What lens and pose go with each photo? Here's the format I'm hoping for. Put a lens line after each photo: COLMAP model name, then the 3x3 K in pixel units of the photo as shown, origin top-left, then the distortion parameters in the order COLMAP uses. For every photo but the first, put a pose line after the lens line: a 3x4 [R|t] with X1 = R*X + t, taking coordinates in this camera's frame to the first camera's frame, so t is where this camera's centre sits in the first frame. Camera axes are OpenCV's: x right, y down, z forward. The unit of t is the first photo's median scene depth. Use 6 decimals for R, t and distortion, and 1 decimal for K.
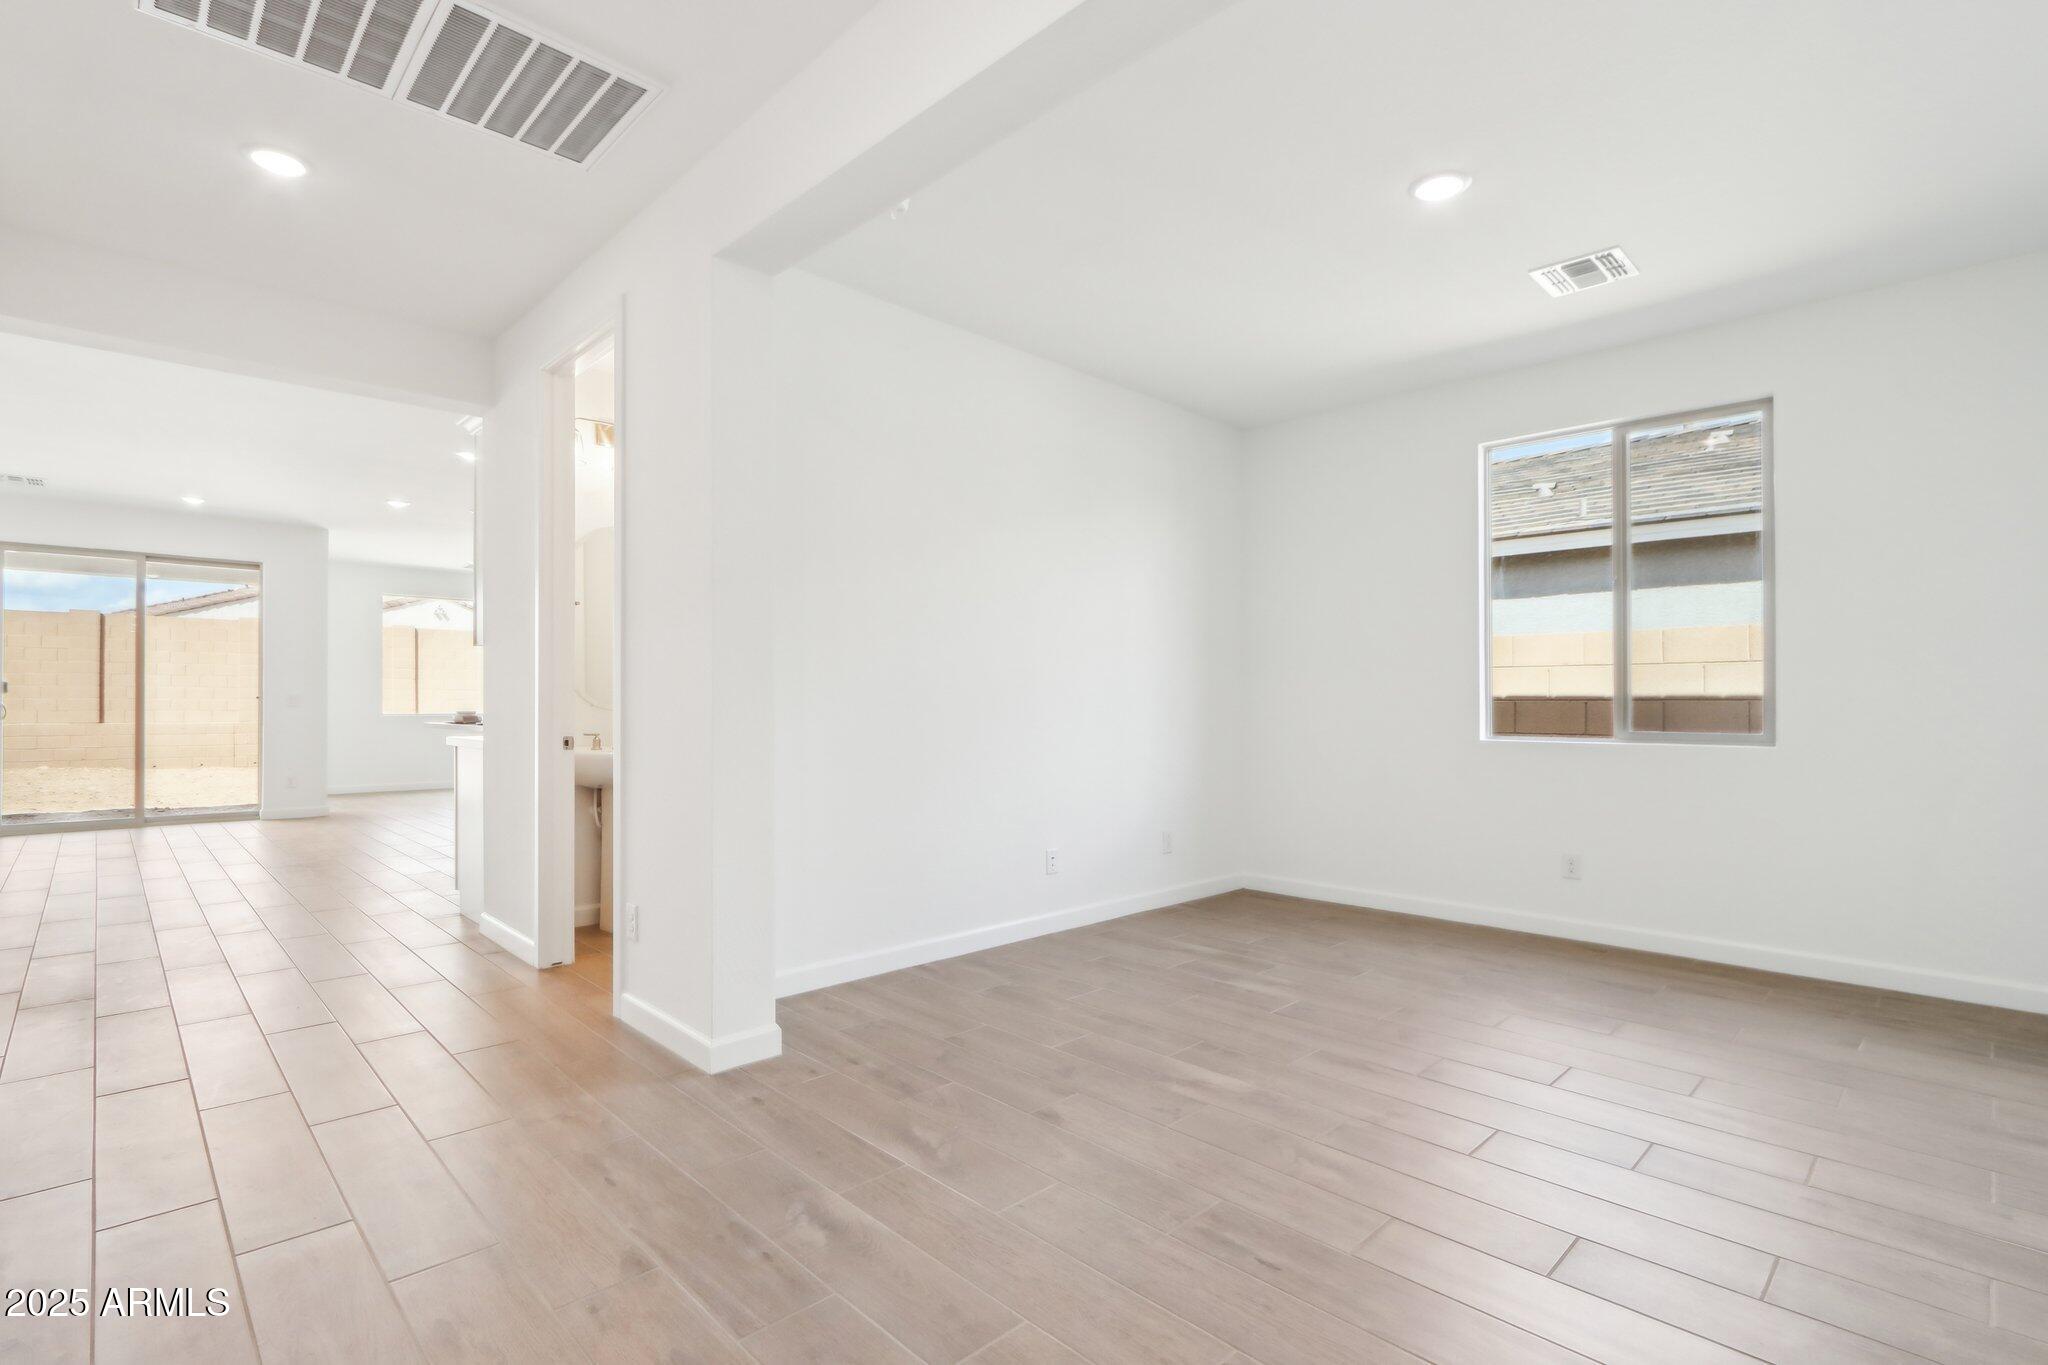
lens RADIAL K [[963.8, 0, 964.2], [0, 963.8, 694.5], [0, 0, 1]] dist [-0.001358, 0.000040]
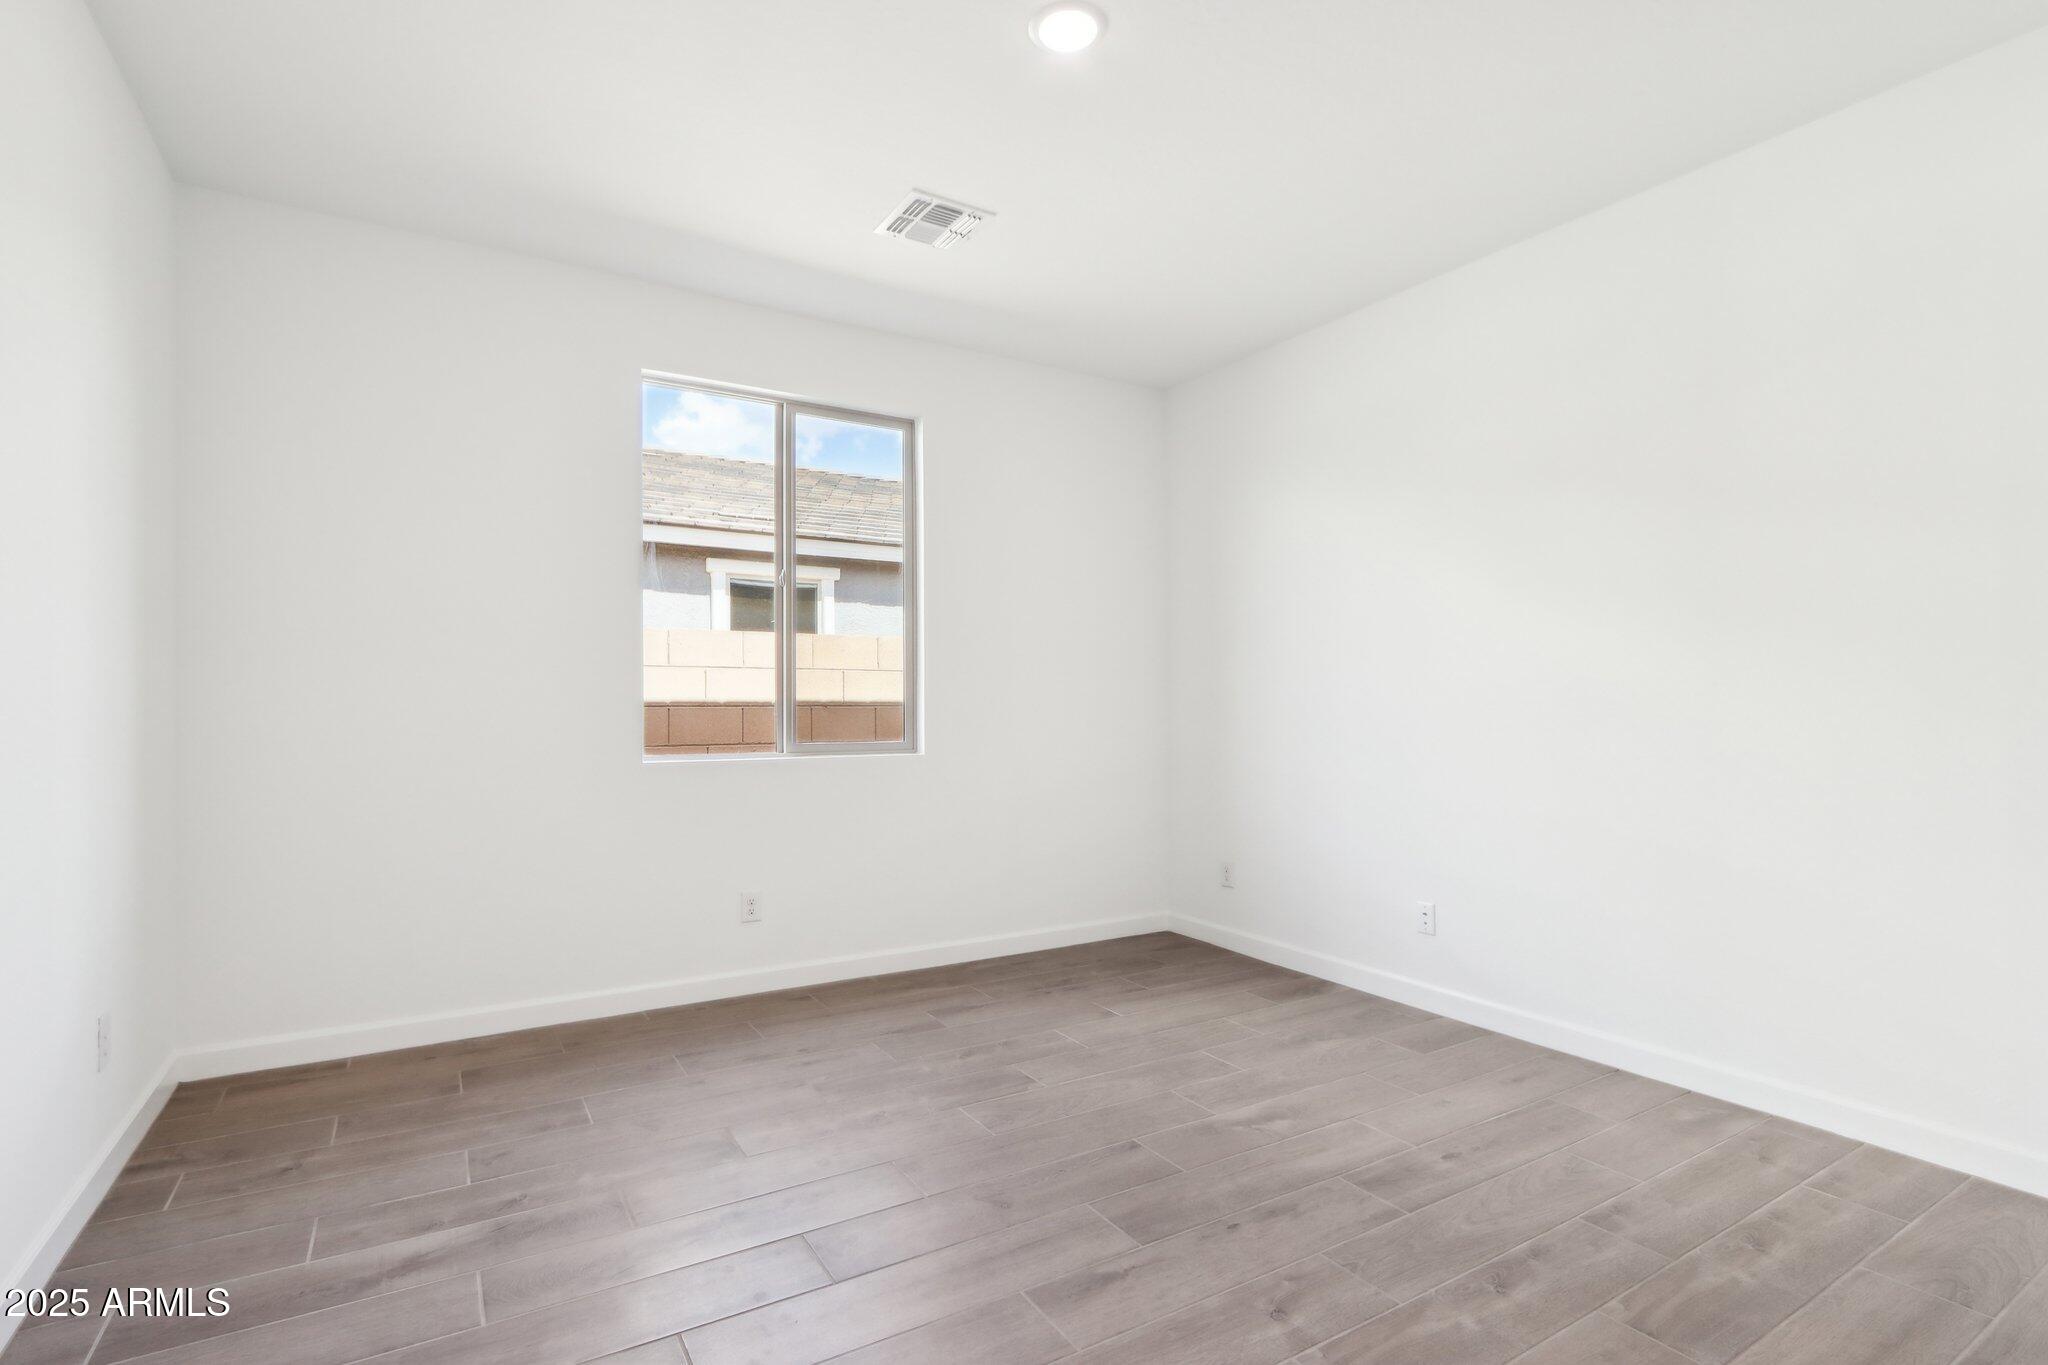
lens RADIAL K [[988.9, 0, 1024.0], [0, 988.9, 682.5], [0, 0, 1]] dist [-0.001151, 0.000006]
pose [[0.188707, 0.017259, 0.981882, -0.180114], [-0.008067, 0.999839, -0.016024, -0.005851], [-0.982000, -0.004897, 0.188816, 0.623172]]
